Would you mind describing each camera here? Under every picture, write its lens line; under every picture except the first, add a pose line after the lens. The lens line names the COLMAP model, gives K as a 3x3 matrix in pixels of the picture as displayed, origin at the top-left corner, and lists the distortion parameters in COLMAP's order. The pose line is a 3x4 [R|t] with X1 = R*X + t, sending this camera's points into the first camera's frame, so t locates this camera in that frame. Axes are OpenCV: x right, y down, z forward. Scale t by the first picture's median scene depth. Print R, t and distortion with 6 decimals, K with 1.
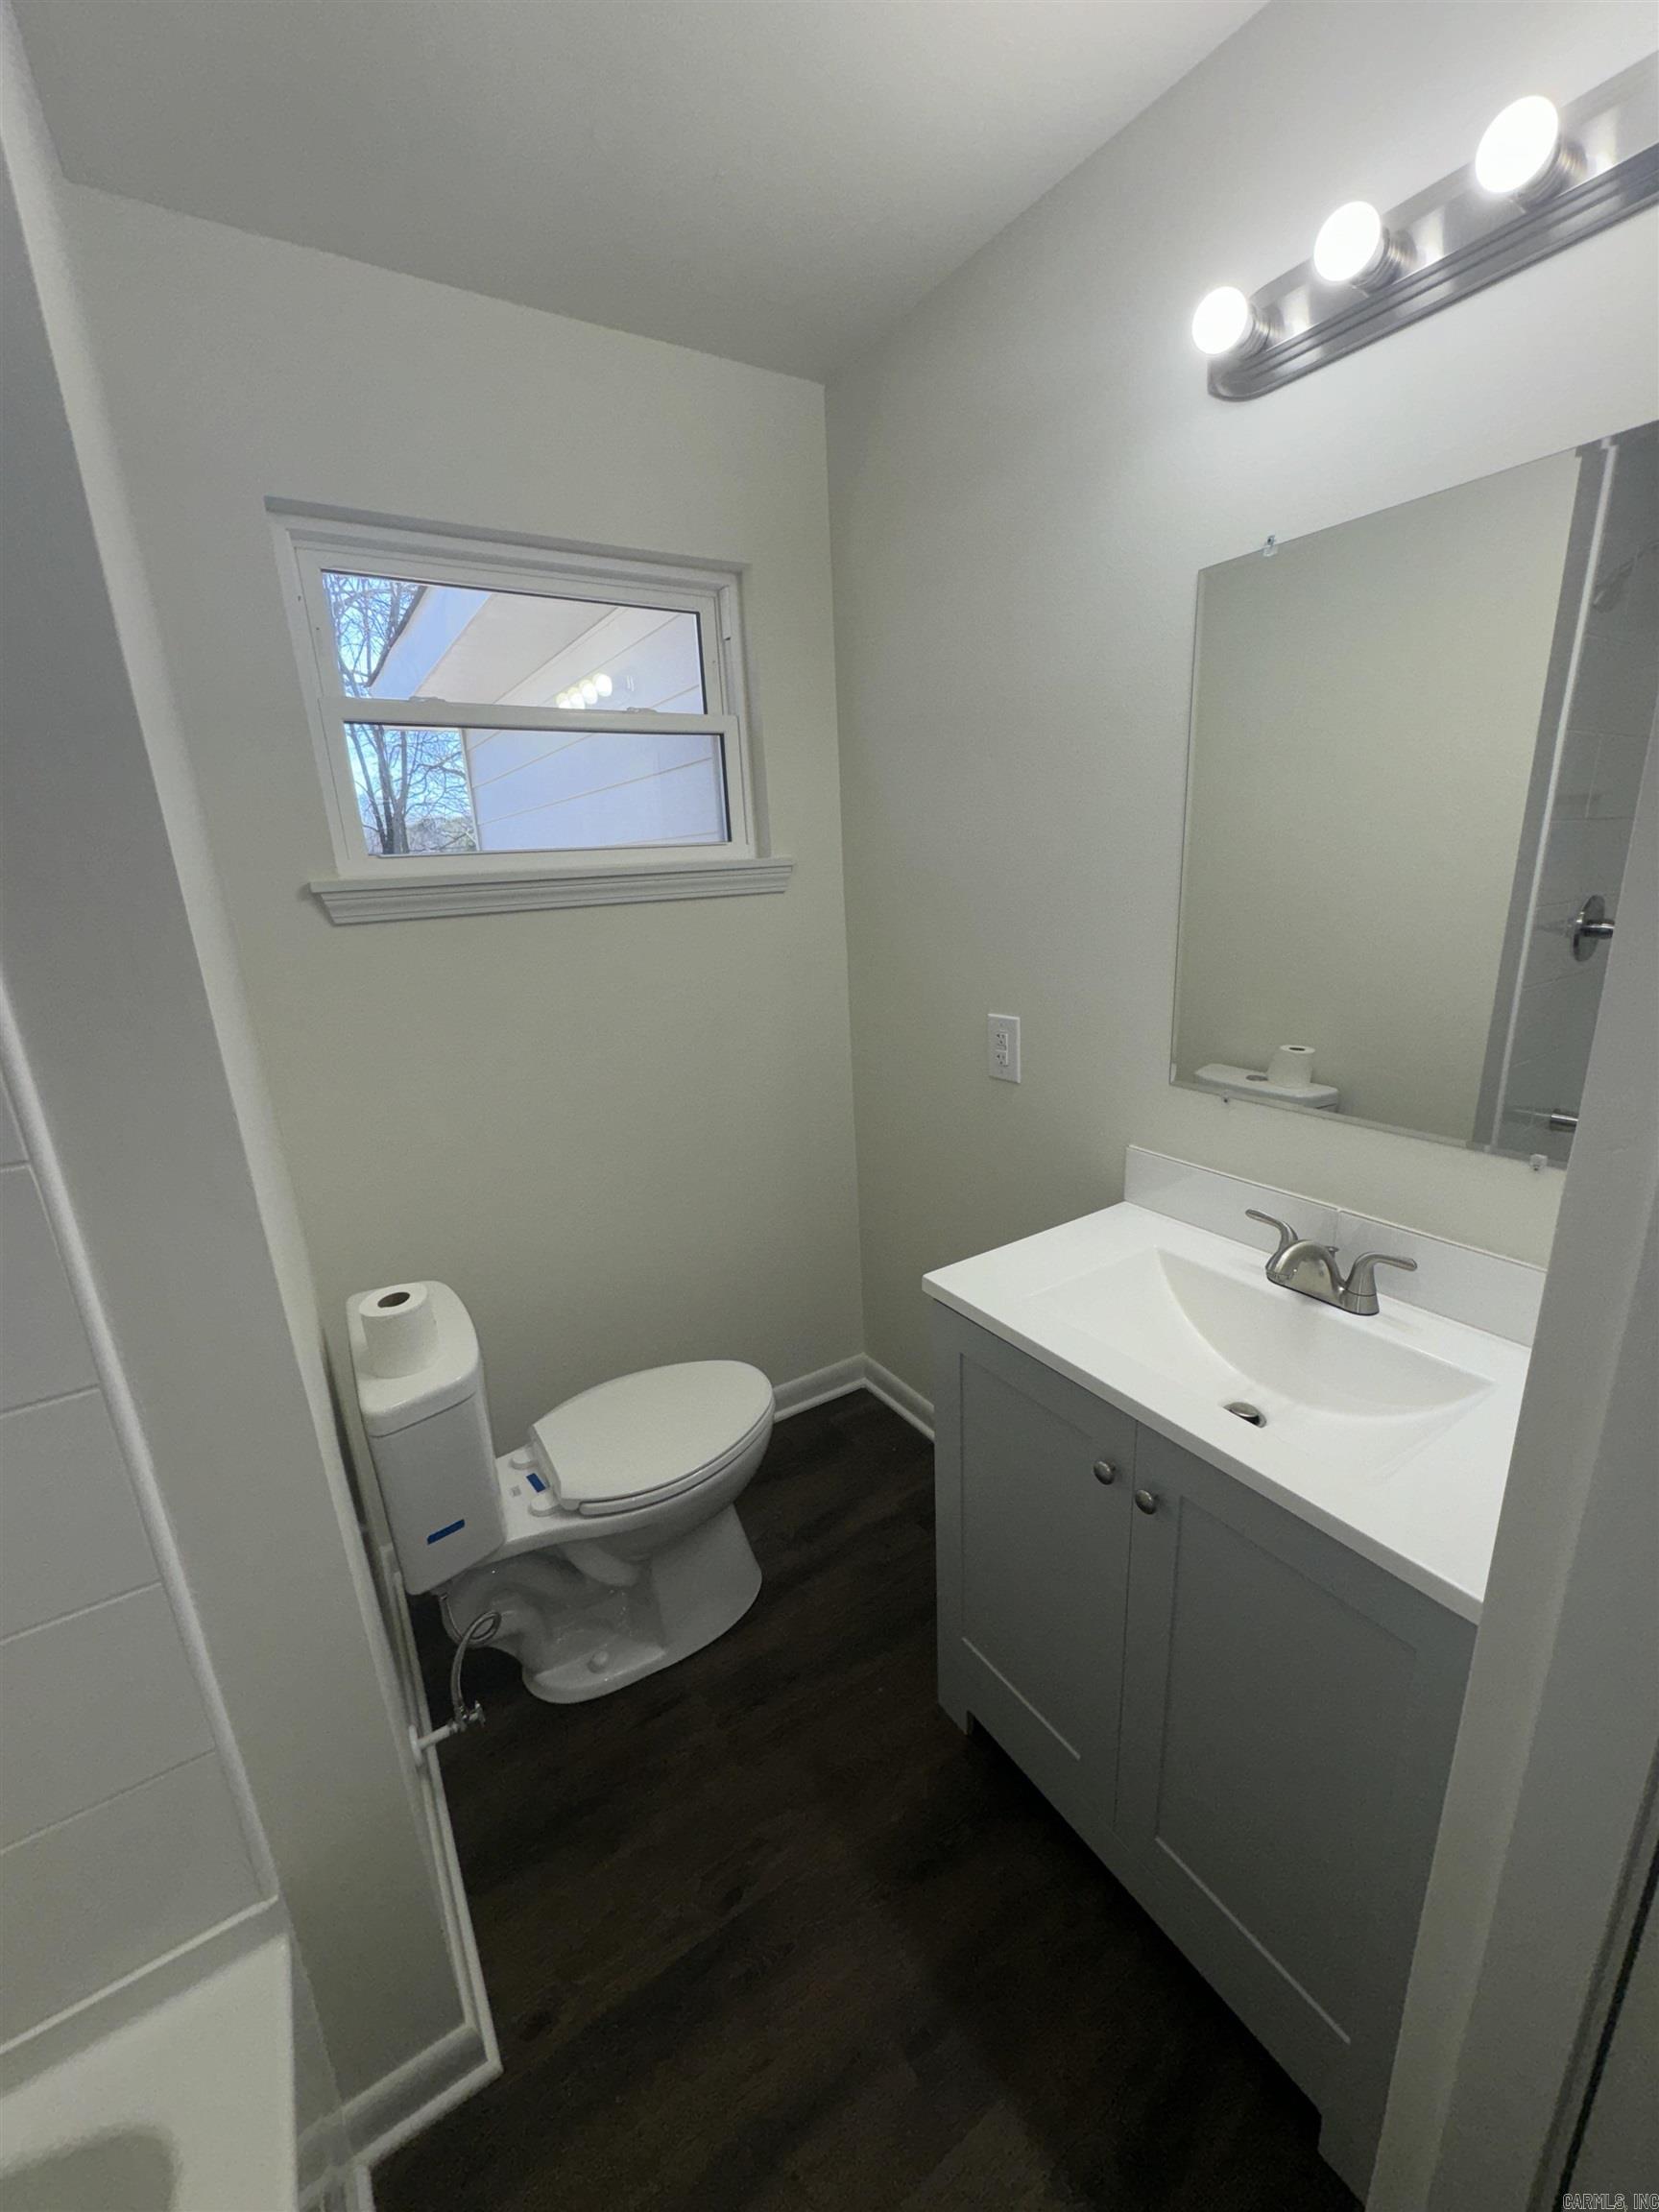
lens RADIAL K [[875.3, 0, 829.2], [0, 875.3, 1104.1], [0, 0, 1]] dist [-0.002654, -0.000167]
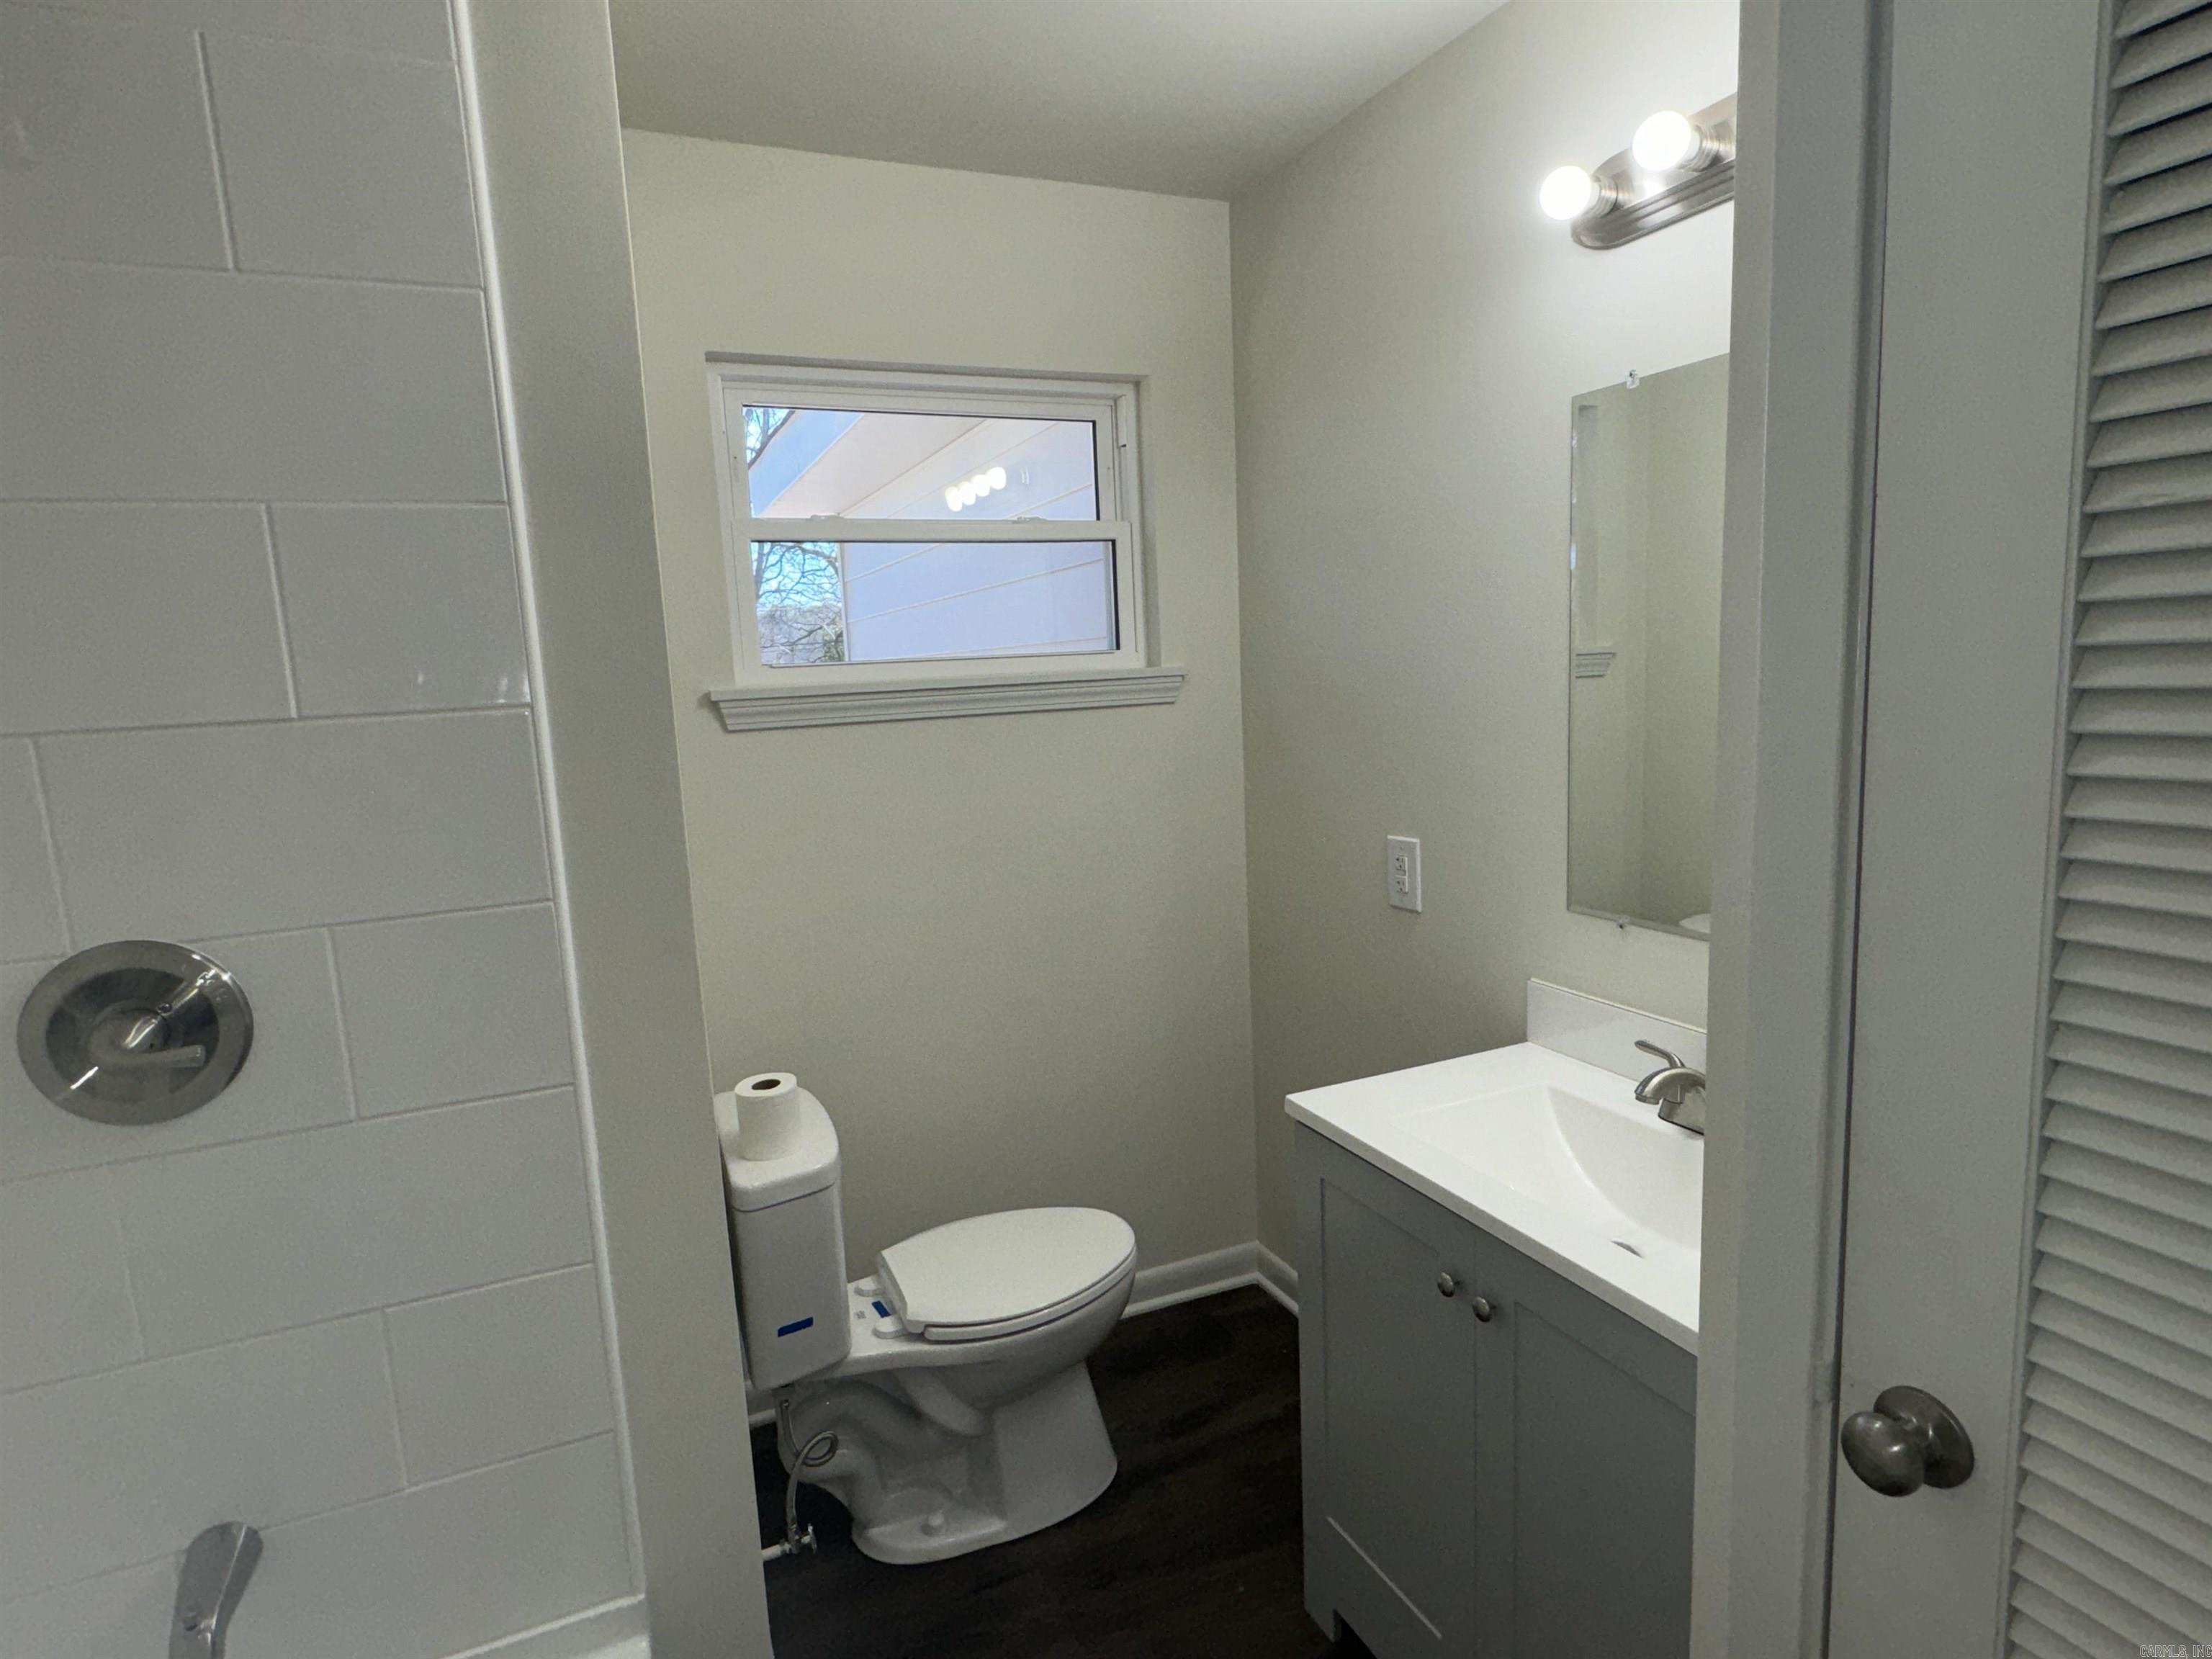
lens RADIAL K [[1189.3, 0, 1098.7], [0, 1189.3, 837.8], [0, 0, 1]] dist [-0.001390, 0.000852]
pose [[0.988491, 0.024555, -0.149271, 0.078813], [-0.042529, 0.992050, -0.118439, 0.066779], [0.145176, 0.123424, 0.981677, -0.296928]]
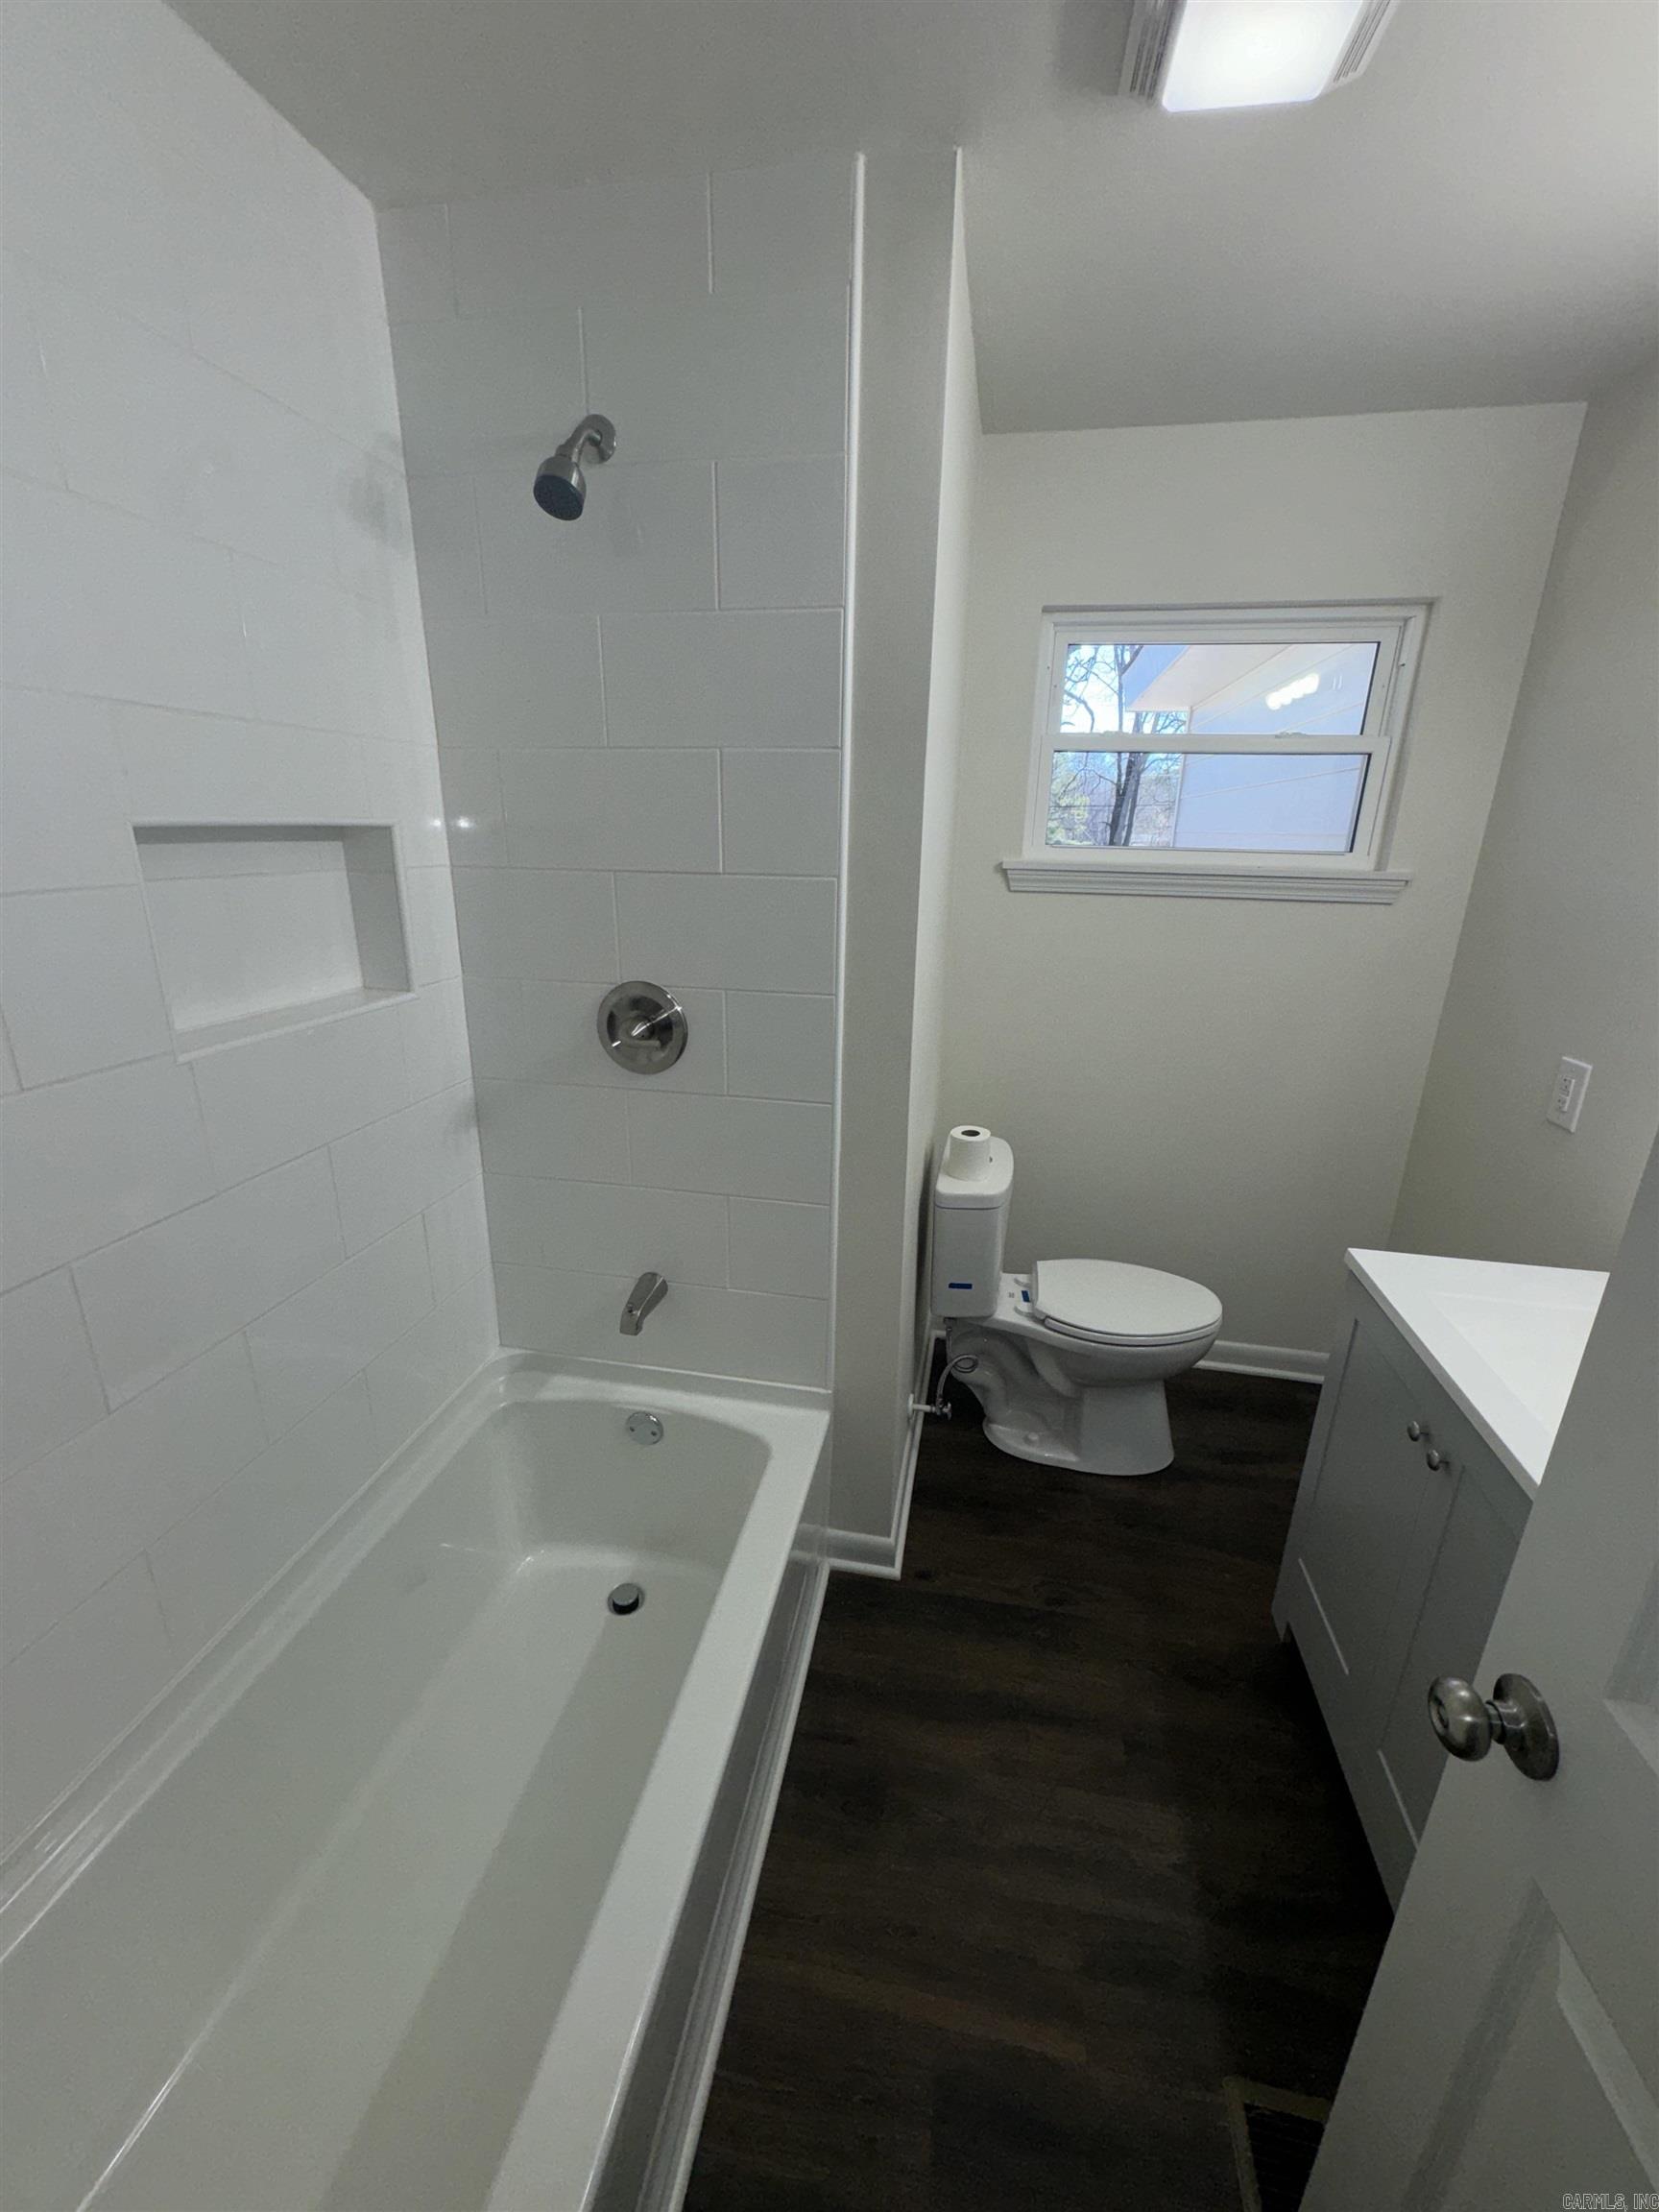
lens RADIAL K [[883.9, 0, 832.5], [0, 883.9, 1108.9], [0, 0, 1]] dist [-0.000628, 0.000460]
pose [[0.726502, 0.273451, -0.630413, 0.259875], [-0.241056, 0.960528, 0.138844, 0.014411], [0.643496, 0.051095, 0.763742, -0.317869]]
